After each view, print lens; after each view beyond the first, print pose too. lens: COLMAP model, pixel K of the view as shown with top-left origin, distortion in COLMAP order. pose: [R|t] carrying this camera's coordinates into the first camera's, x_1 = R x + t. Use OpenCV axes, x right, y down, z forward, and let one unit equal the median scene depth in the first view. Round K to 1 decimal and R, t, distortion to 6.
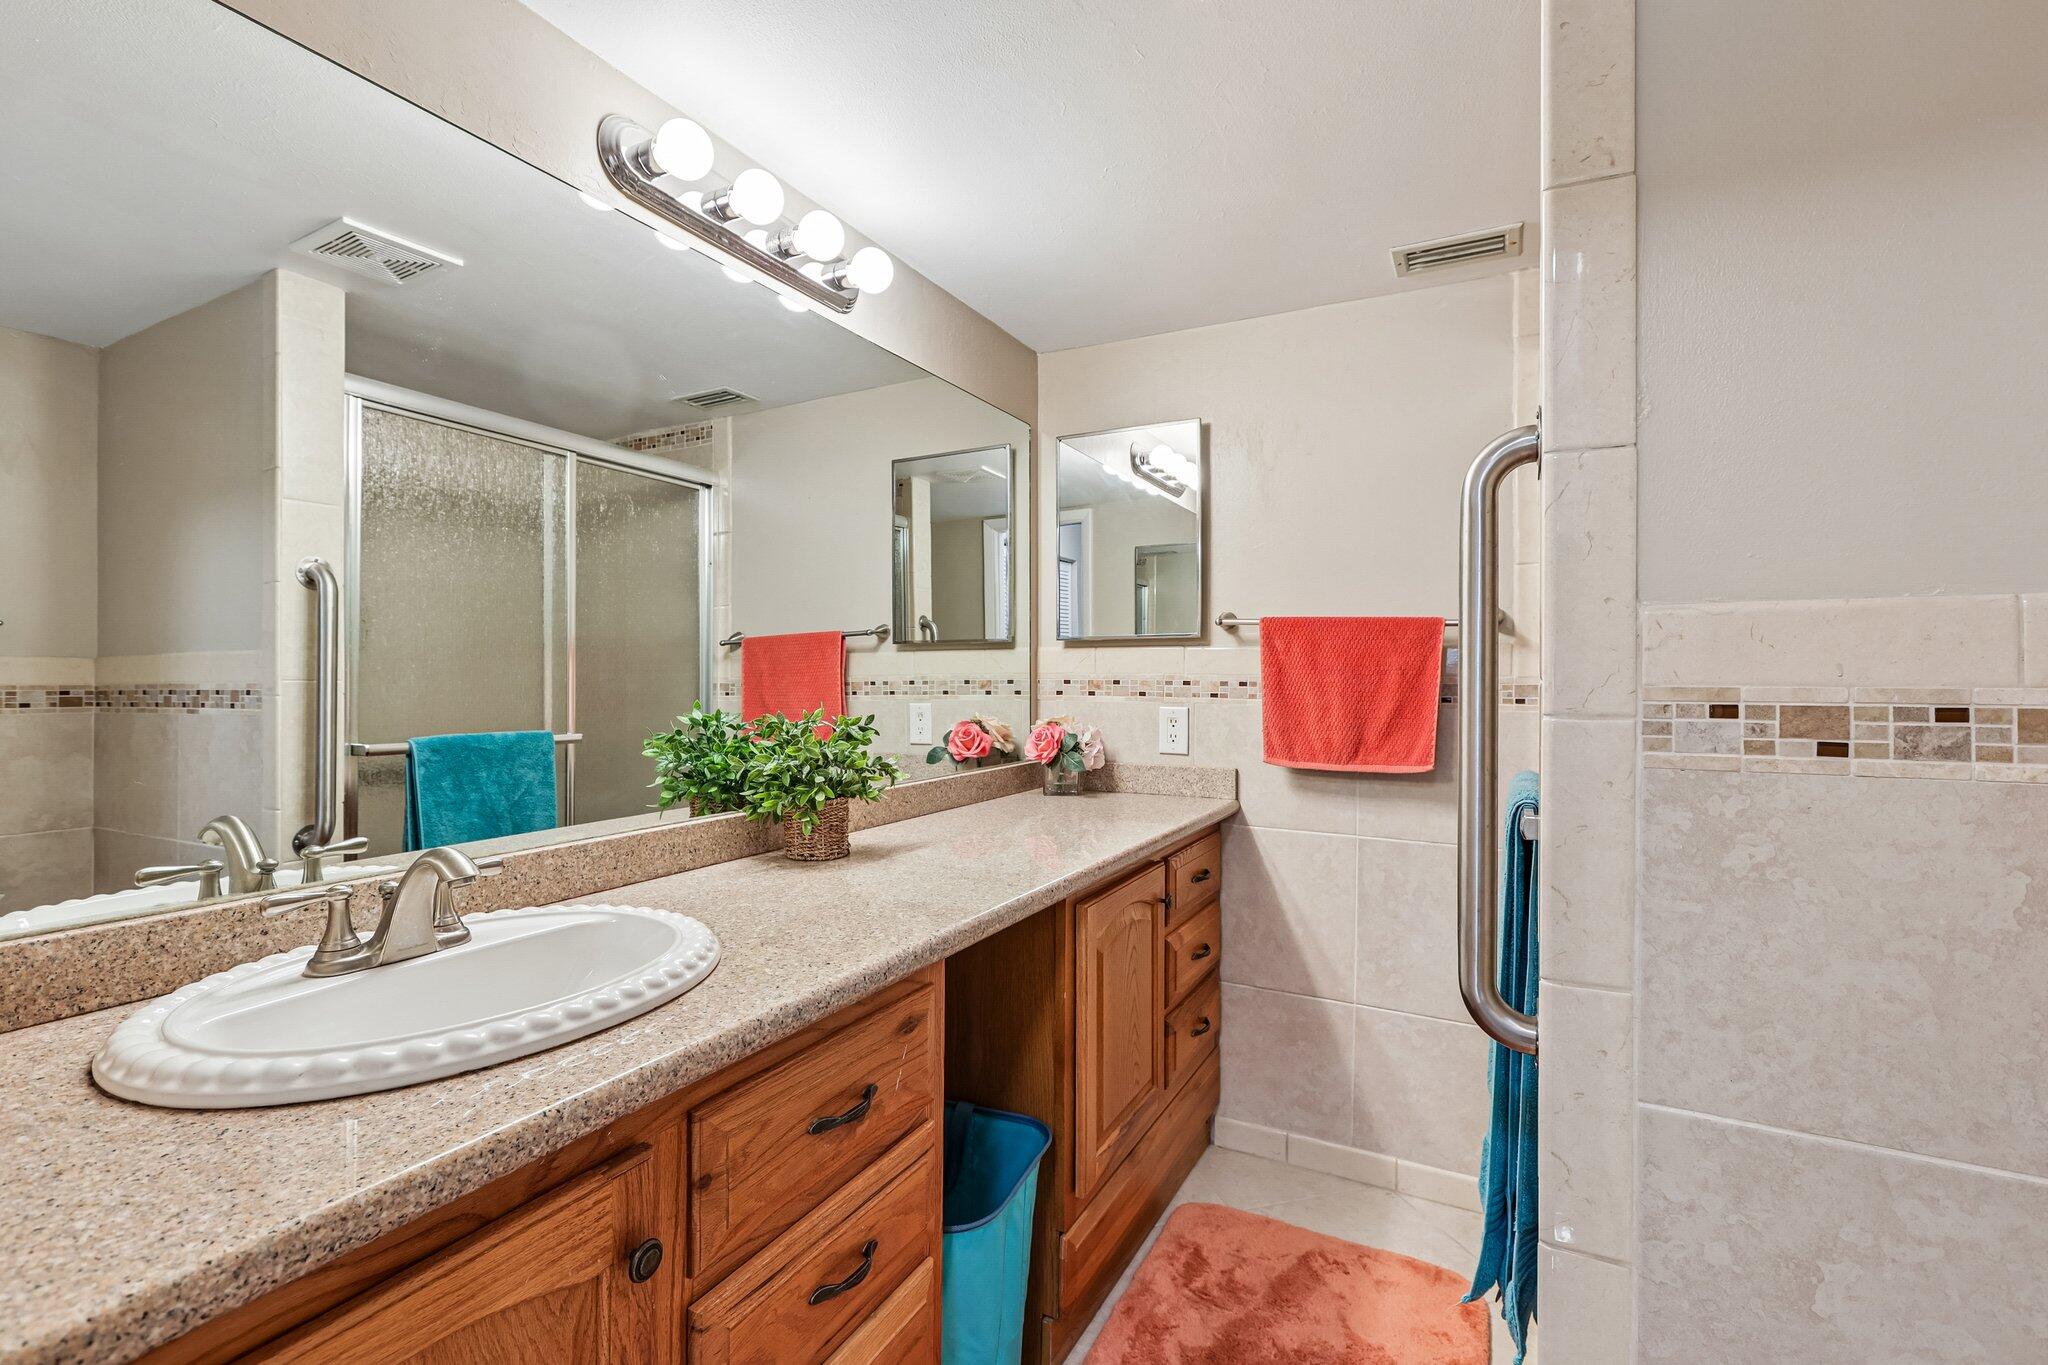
lens RADIAL K [[914.8, 0, 1025.7], [0, 914.8, 675.6], [0, 0, 1]] dist [-0.002790, 0.003635]
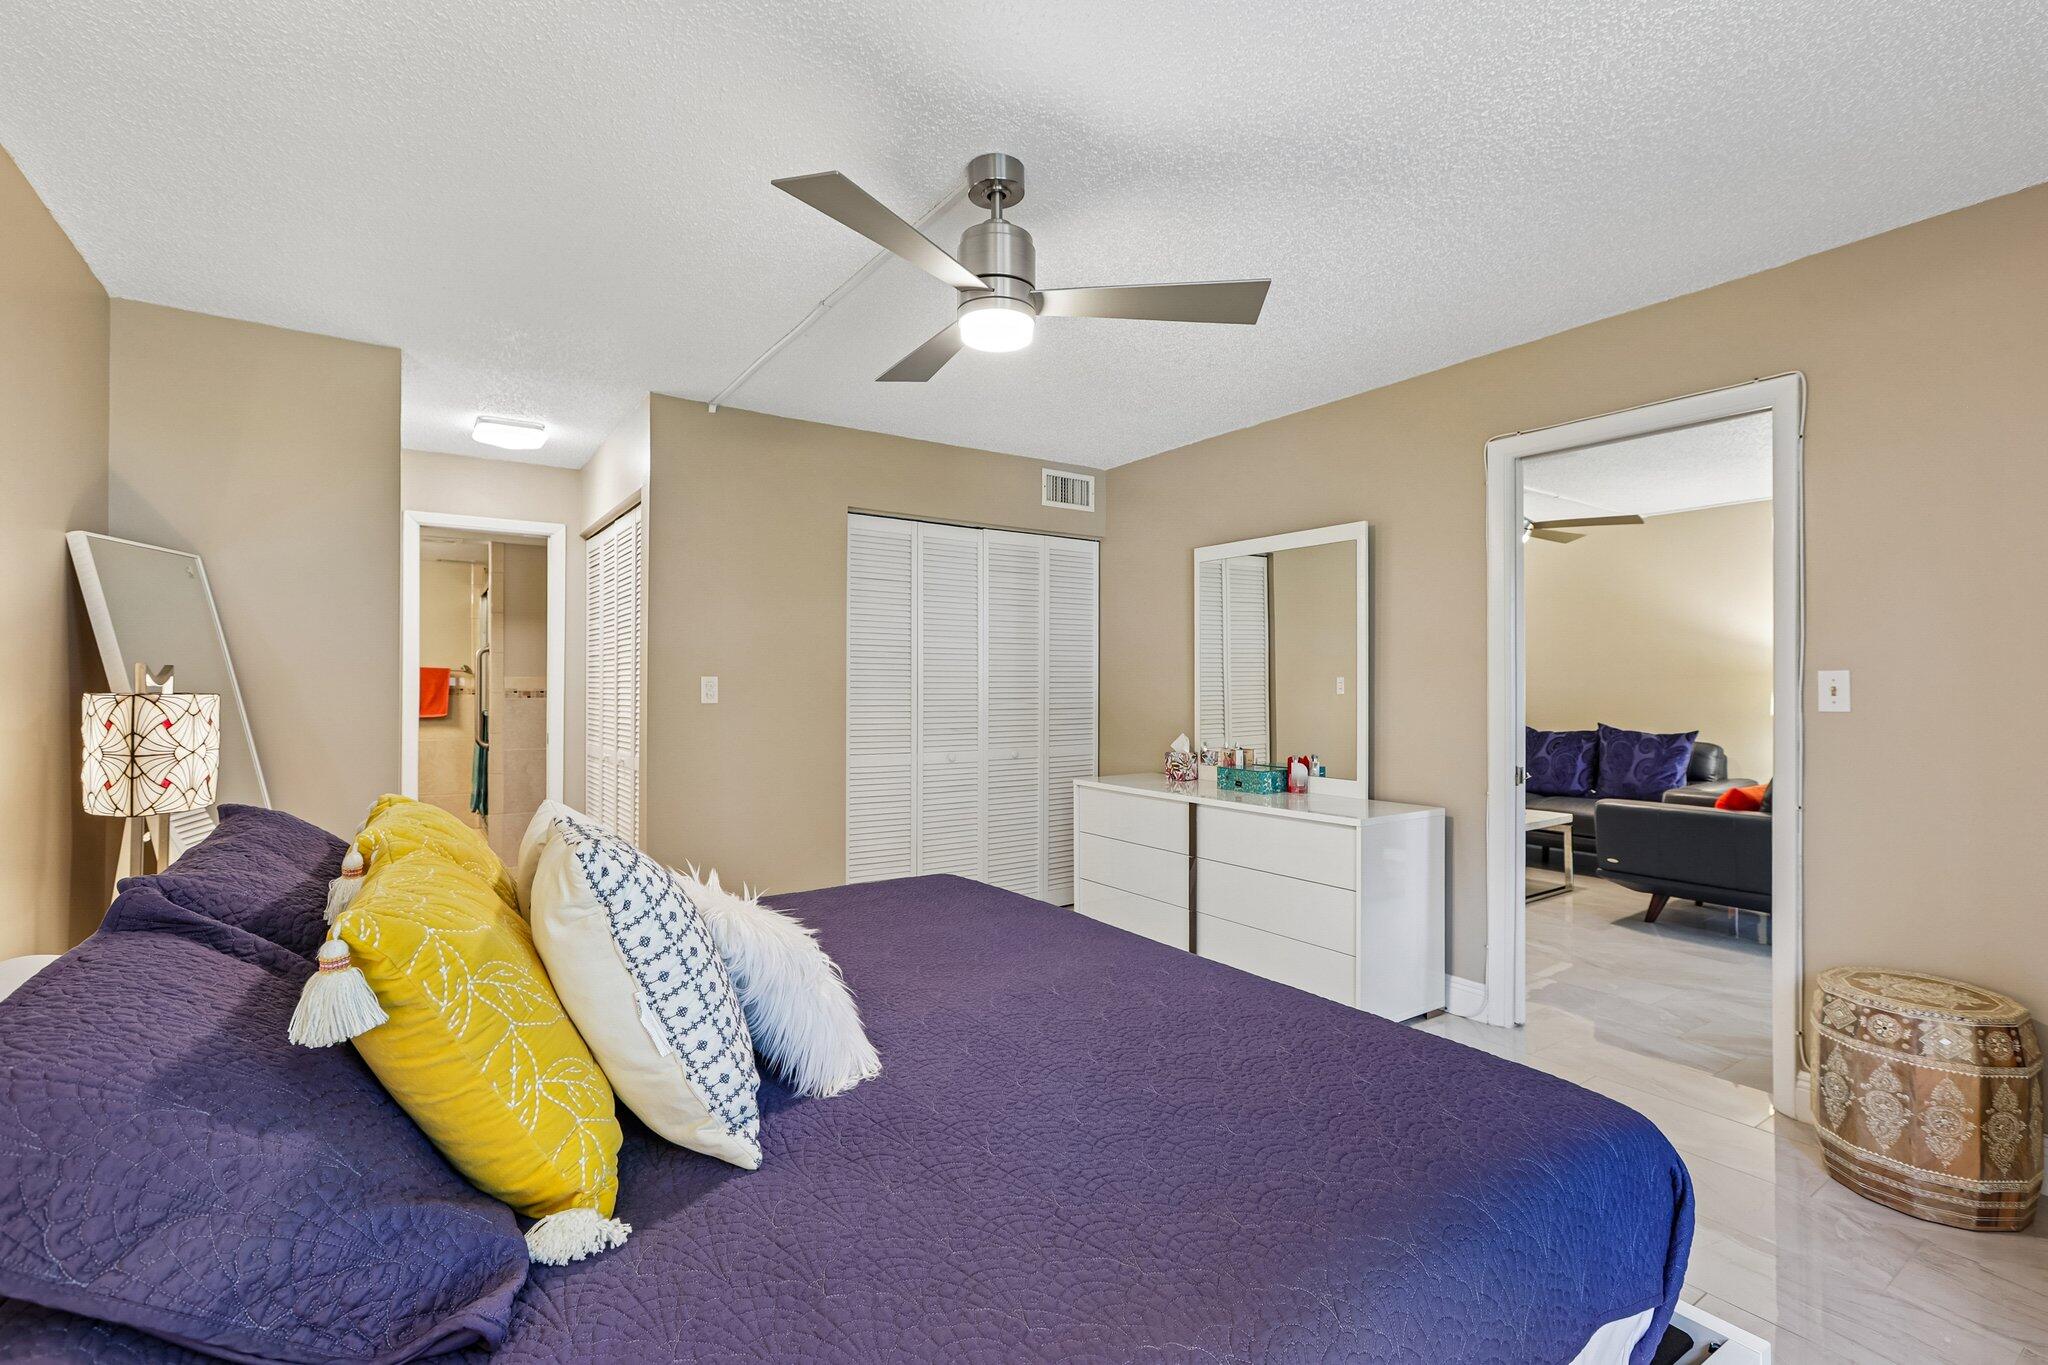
lens RADIAL K [[910.5, 0, 1024.2], [0, 910.5, 685.2], [0, 0, 1]] dist [-0.001552, 0.001501]
pose [[0.465052, 0.004249, 0.885273, -1.414937], [-0.003055, 0.999990, -0.003194, 0.002575], [-0.885278, -0.001219, 0.465061, -2.237978]]
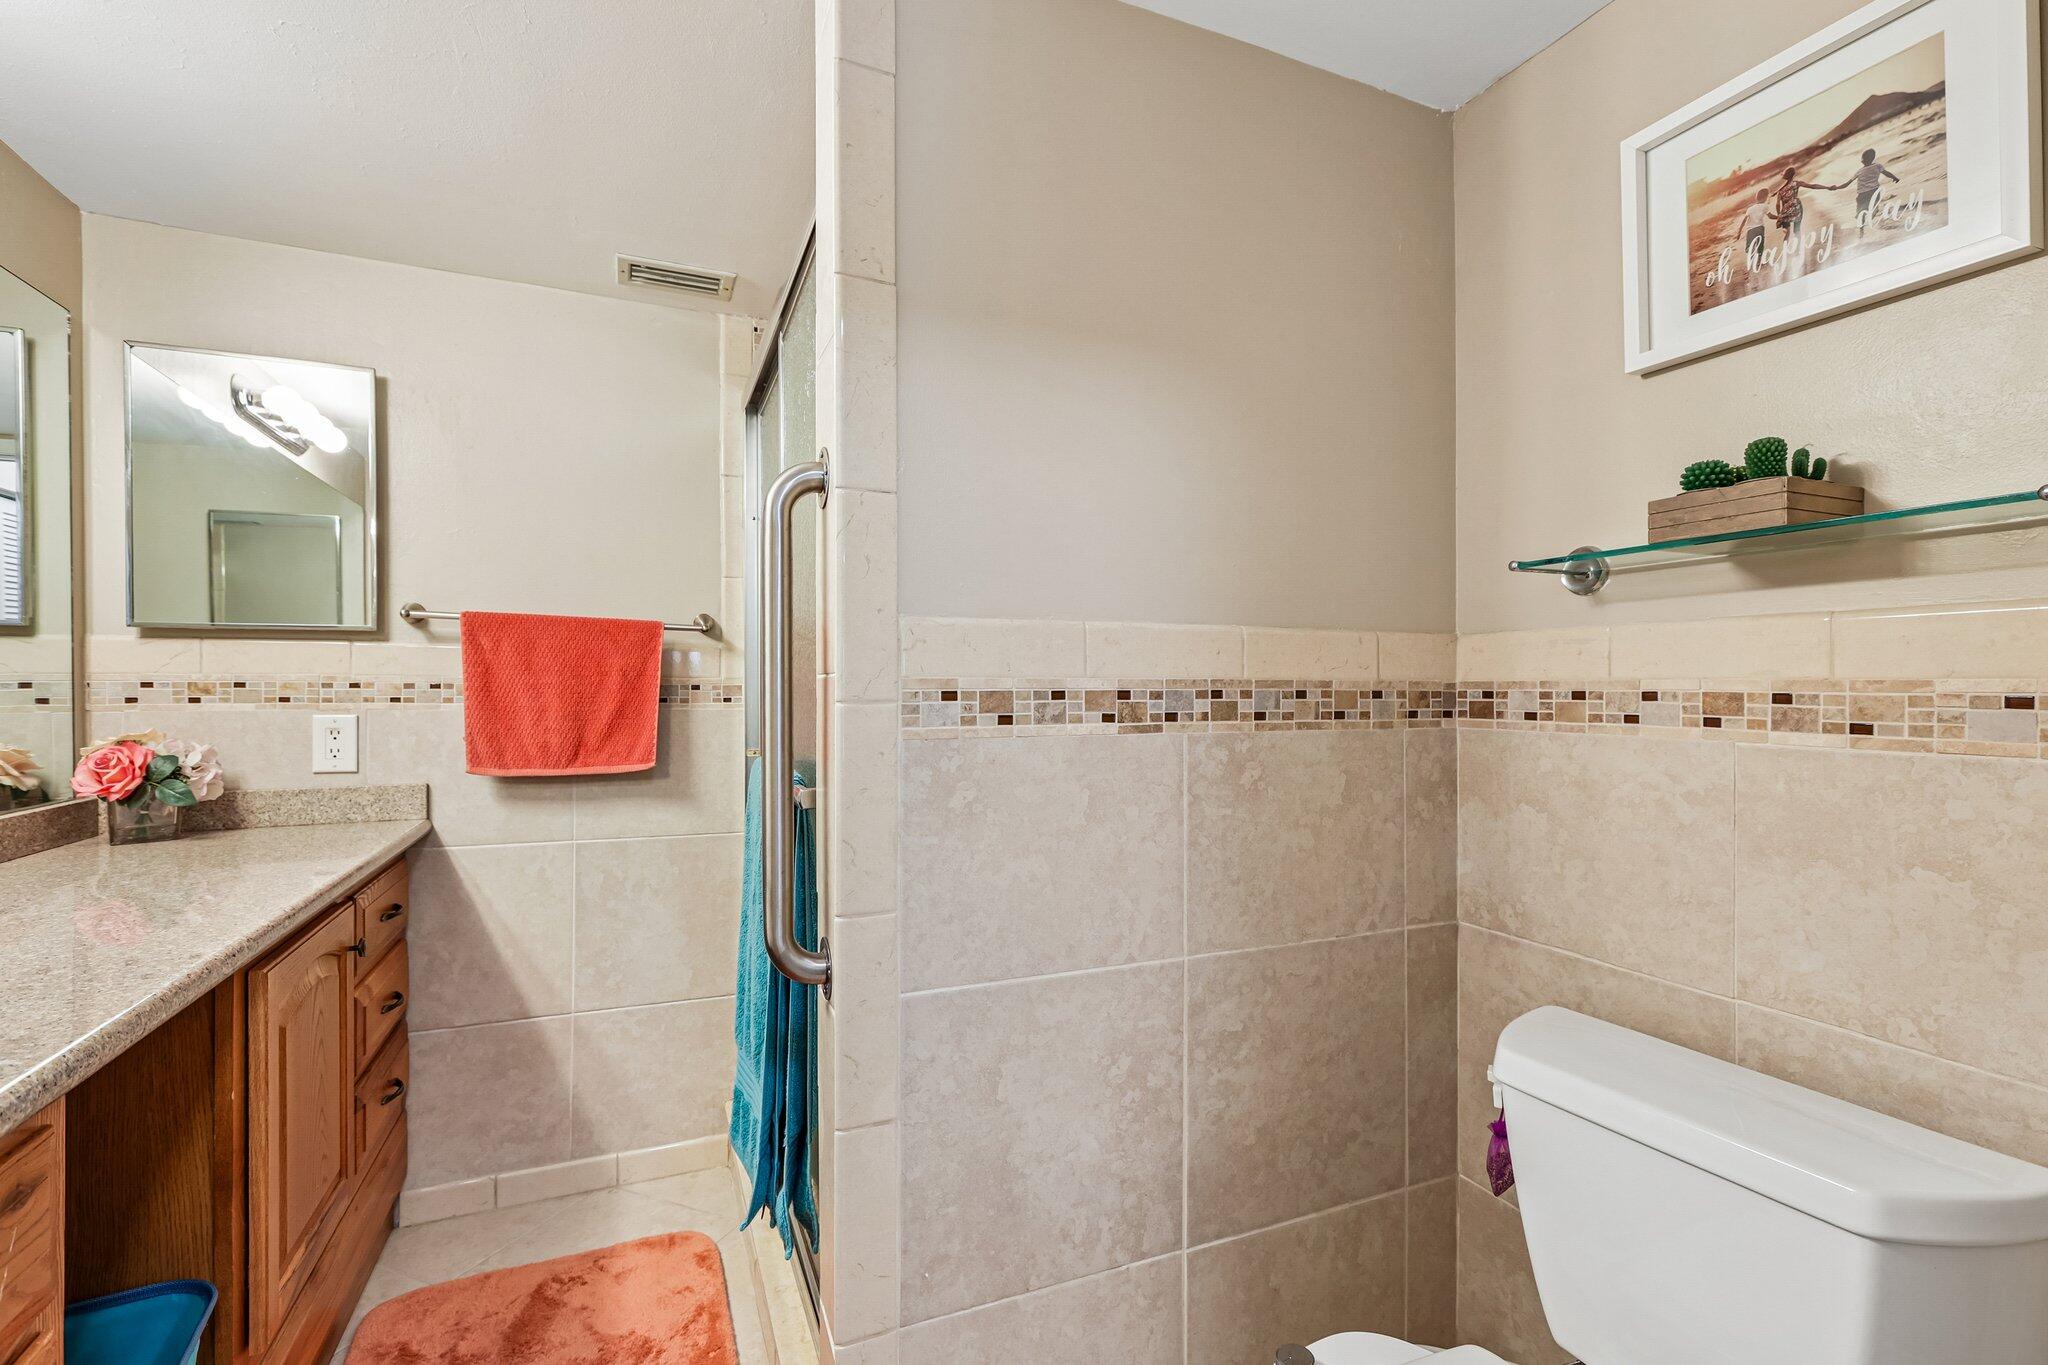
lens RADIAL K [[910.5, 0, 1024.2], [0, 910.5, 685.2], [0, 0, 1]] dist [-0.001552, 0.001501]
pose [[0.630064, -0.002411, 0.776539, -0.094622], [0.001146, 0.999997, 0.002175, 0.007955], [-0.776542, -0.000480, 0.630065, 0.015430]]
